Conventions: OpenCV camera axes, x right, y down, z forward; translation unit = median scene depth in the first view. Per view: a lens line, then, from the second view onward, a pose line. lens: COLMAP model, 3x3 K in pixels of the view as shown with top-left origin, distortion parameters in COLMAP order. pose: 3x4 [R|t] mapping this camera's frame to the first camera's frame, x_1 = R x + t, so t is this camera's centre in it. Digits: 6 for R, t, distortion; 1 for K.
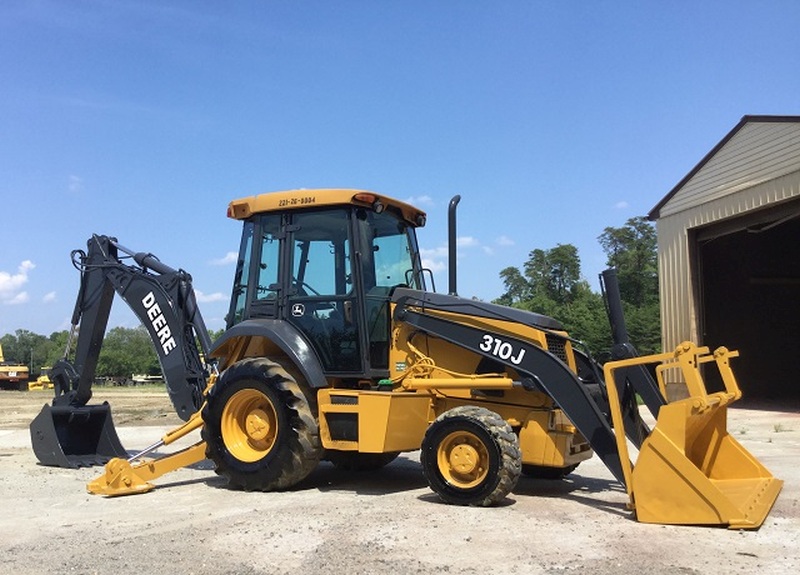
lens RADIAL K [[759.0, 0, 382.1], [0, 759.0, 308.1], [0, 0, 1]] dist [0.039074, -0.016082]
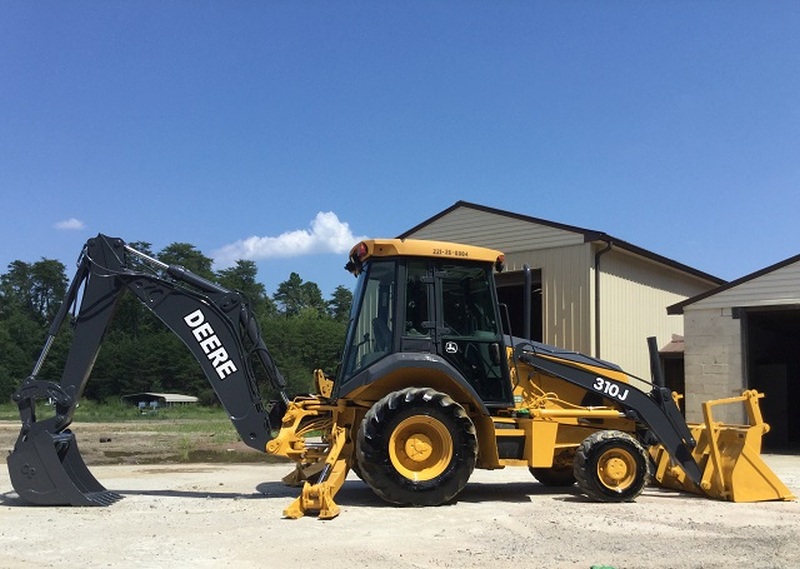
lens RADIAL K [[811.2, 0, 402.8], [0, 811.2, 309.0], [0, 0, 1]] dist [0.008434, -0.012036]
pose [[0.776669, 0.096459, 0.622479, -0.929764], [-0.074912, 0.995337, -0.060769, 0.024341], [-0.625438, 0.000566, 0.780274, 0.082017]]
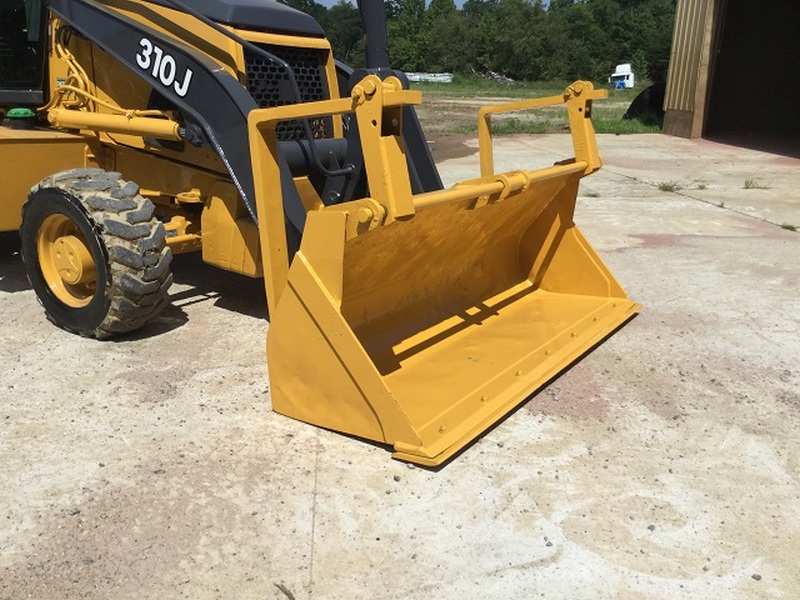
lens RADIAL K [[724.1, 0, 400.0], [0, 724.1, 300.0], [0, 0, 1]] dist [0.089137, -0.148702]
pose [[0.997585, 0.060206, -0.034642, 0.316079], [-0.042739, 0.925172, 0.377134, 0.002089], [0.054756, -0.374742, 0.925511, 0.393901]]
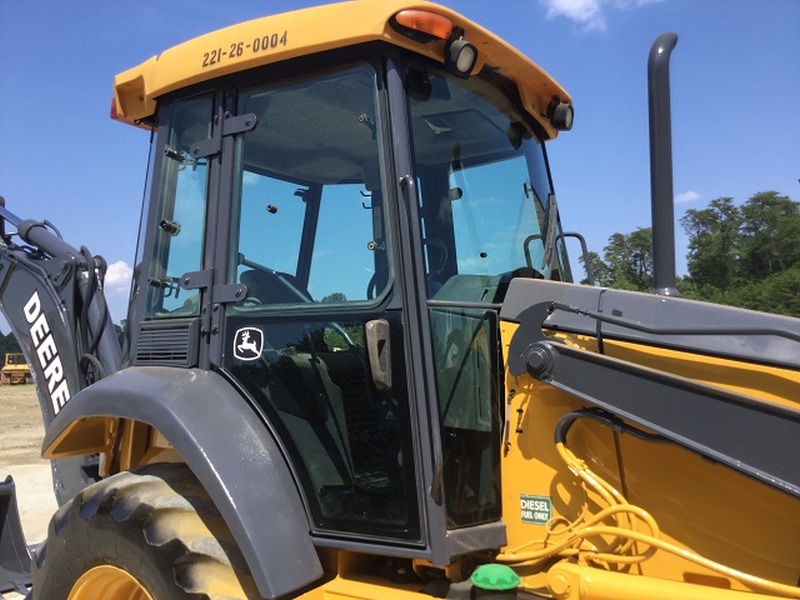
lens RADIAL K [[724.1, 0, 400.0], [0, 724.1, 300.0], [0, 0, 1]] dist [0.089137, -0.148702]
pose [[0.996267, -0.014799, -0.085047, -0.006719], [0.015411, 0.999860, 0.006544, -0.019656], [0.084939, -0.007830, 0.996355, 0.648437]]
